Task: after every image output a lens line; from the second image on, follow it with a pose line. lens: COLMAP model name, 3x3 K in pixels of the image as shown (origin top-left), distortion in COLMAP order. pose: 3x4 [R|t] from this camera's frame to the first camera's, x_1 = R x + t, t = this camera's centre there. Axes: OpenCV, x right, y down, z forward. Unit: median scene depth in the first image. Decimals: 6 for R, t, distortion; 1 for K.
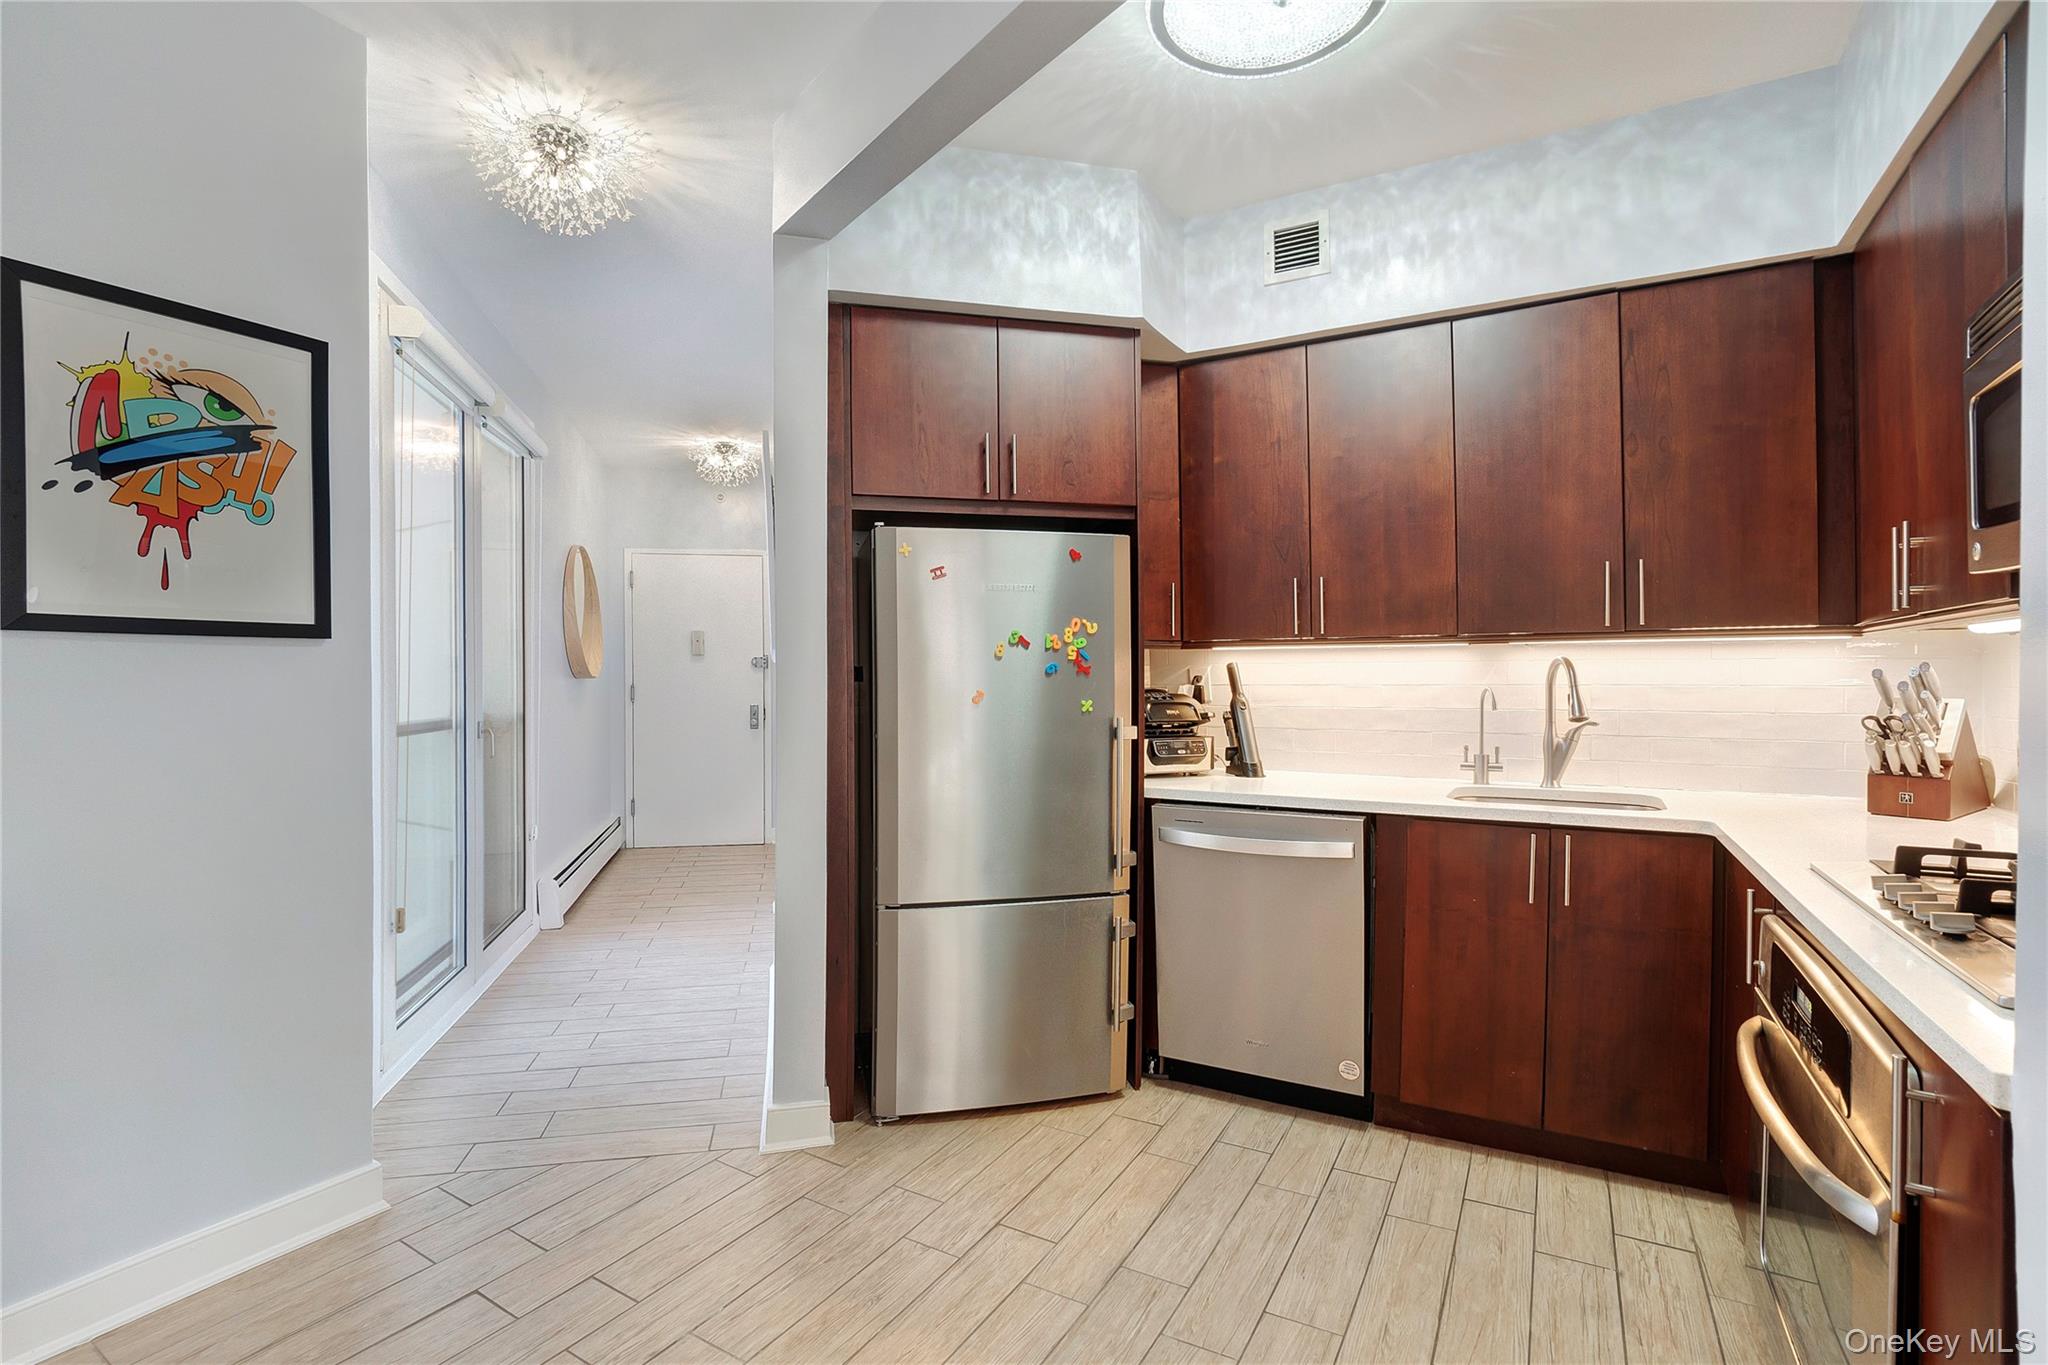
lens RADIAL K [[947.5, 0, 1022.5], [0, 947.5, 688.6], [0, 0, 1]] dist [-0.053850, 0.012403]
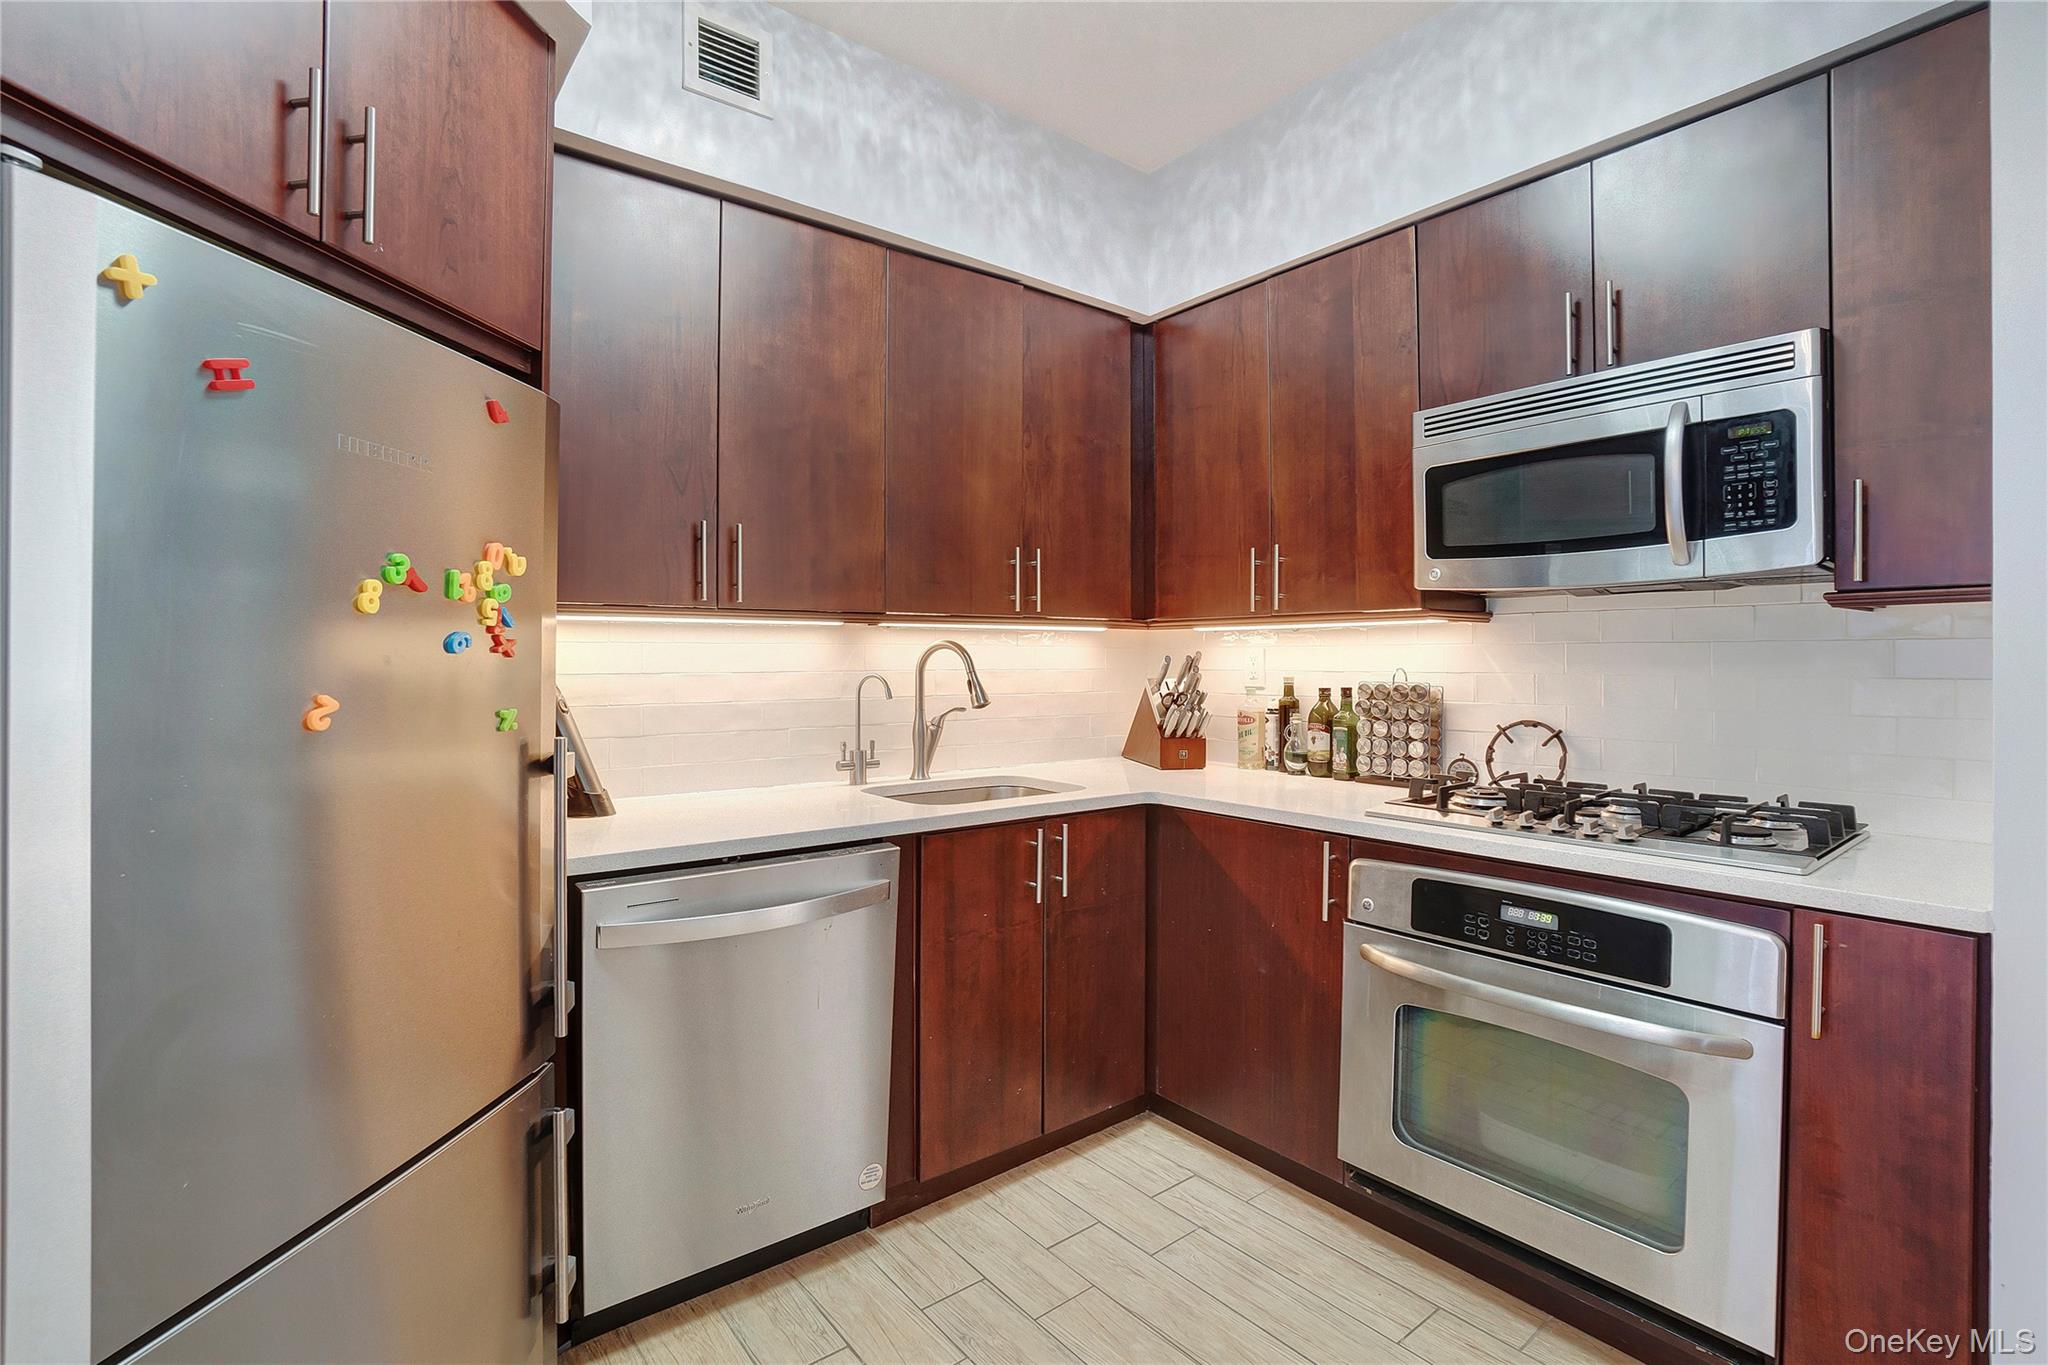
lens RADIAL K [[947.5, 0, 1002.6], [0, 947.5, 663.2], [0, 0, 1]] dist [-0.053850, 0.012403]
pose [[0.364304, -0.000709, 0.931280, -0.323545], [0.011437, 0.999928, -0.003713, -0.007443], [-0.931210, 0.012004, 0.364285, 0.619510]]
